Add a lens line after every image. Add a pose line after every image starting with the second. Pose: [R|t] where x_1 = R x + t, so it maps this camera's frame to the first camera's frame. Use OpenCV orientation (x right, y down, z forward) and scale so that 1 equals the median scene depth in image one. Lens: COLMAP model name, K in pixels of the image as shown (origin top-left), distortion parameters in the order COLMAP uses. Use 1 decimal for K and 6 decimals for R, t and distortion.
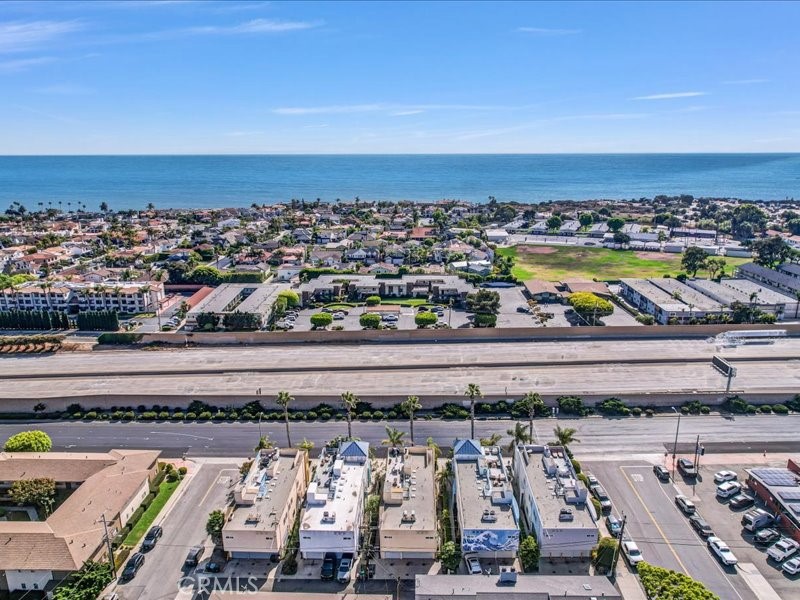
lens RADIAL K [[566.1, 0, 381.5], [0, 566.1, 272.9], [0, 0, 1]] dist [-0.027702, 0.006171]
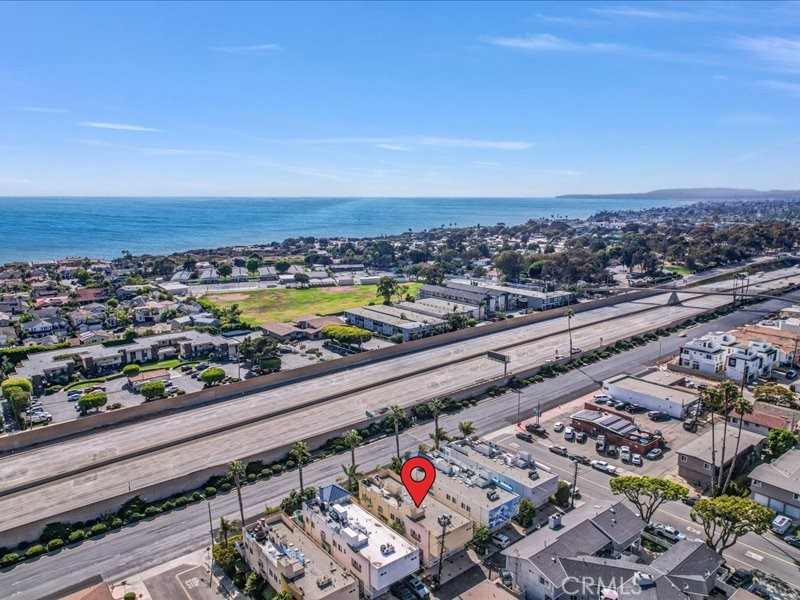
lens RADIAL K [[596.2, 0, 400.0], [0, 596.2, 300.0], [0, 0, 1]] dist [-0.102234, 0.097462]
pose [[0.760478, -0.117243, 0.638692, -0.283848], [0.146733, 0.989152, 0.006863, -0.001336], [-0.632569, 0.088498, 0.769432, 0.061946]]
